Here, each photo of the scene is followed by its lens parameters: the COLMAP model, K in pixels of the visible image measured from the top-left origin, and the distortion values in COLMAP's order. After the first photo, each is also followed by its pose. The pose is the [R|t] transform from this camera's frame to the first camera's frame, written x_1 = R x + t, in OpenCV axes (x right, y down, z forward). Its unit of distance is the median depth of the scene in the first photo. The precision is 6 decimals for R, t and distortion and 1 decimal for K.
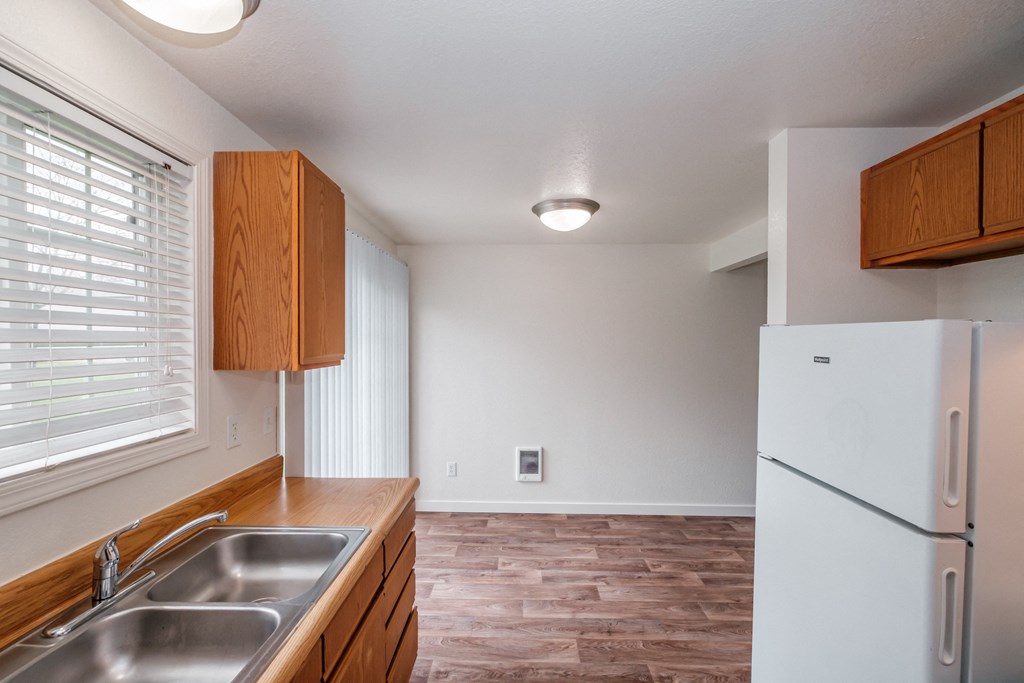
lens RADIAL K [[446.9, 0, 497.8], [0, 446.9, 347.8], [0, 0, 1]] dist [-0.001786, -0.000033]
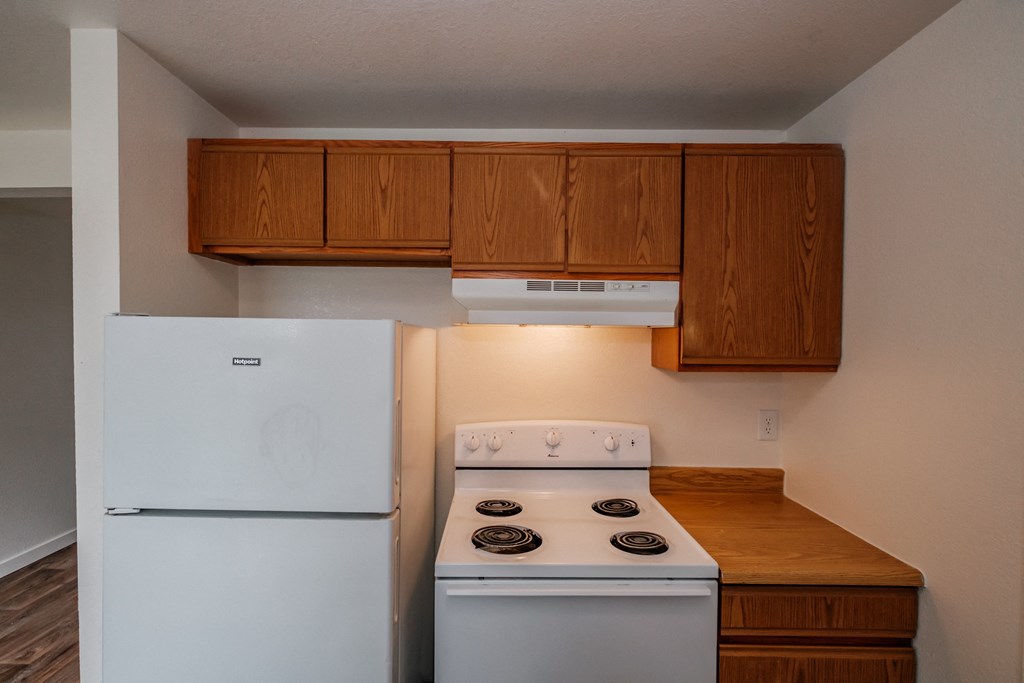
lens RADIAL K [[446.9, 0, 497.8], [0, 446.9, 347.8], [0, 0, 1]] dist [-0.001786, -0.000033]
pose [[-0.037842, -0.029713, 0.998842, -0.094137], [0.011094, 0.999484, 0.030153, -0.016978], [-0.999222, 0.012222, -0.037492, 0.573884]]
